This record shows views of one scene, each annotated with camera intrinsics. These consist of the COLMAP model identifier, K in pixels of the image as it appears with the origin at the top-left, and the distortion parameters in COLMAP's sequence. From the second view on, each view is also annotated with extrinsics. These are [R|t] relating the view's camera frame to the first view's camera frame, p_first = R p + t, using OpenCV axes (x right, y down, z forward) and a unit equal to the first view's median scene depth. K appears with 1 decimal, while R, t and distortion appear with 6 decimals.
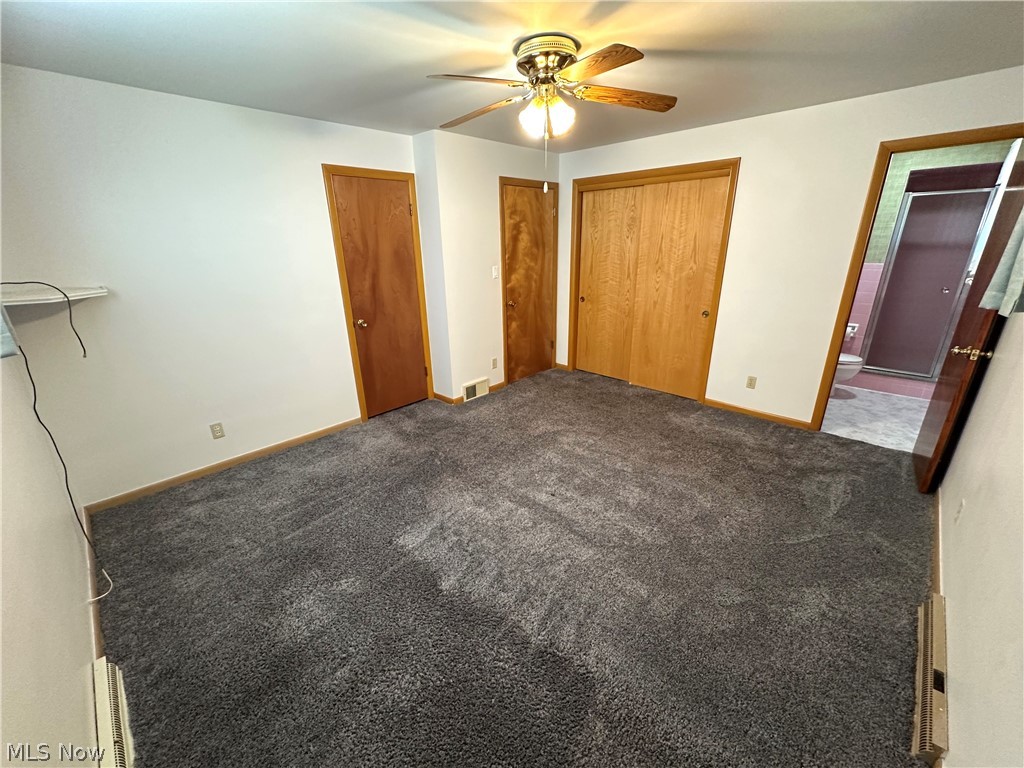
lens RADIAL K [[410.2, 0, 511.9], [0, 410.2, 385.3], [0, 0, 1]] dist [-0.000082, 0.000003]
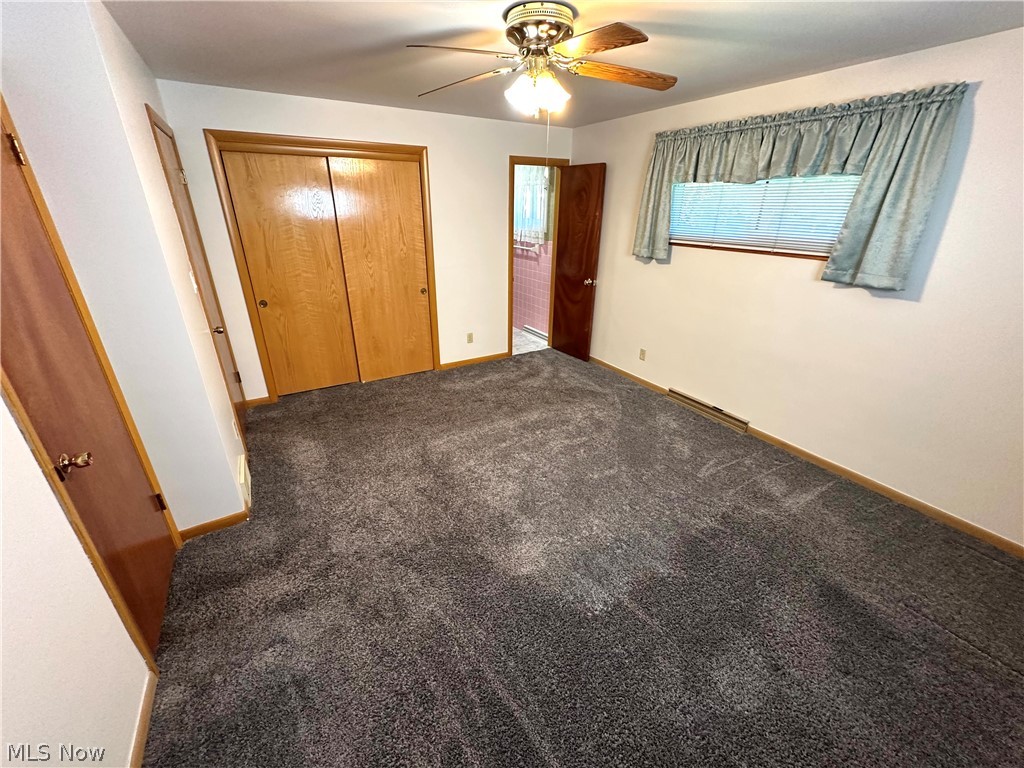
lens RADIAL K [[410.2, 0, 510.5], [0, 410.2, 384.2], [0, 0, 1]] dist [-0.000082, 0.000003]
pose [[0.262849, -0.363034, 0.893933, -0.529450], [0.317058, 0.907558, 0.275341, -0.178131], [-0.911255, 0.211055, 0.353654, 0.465972]]
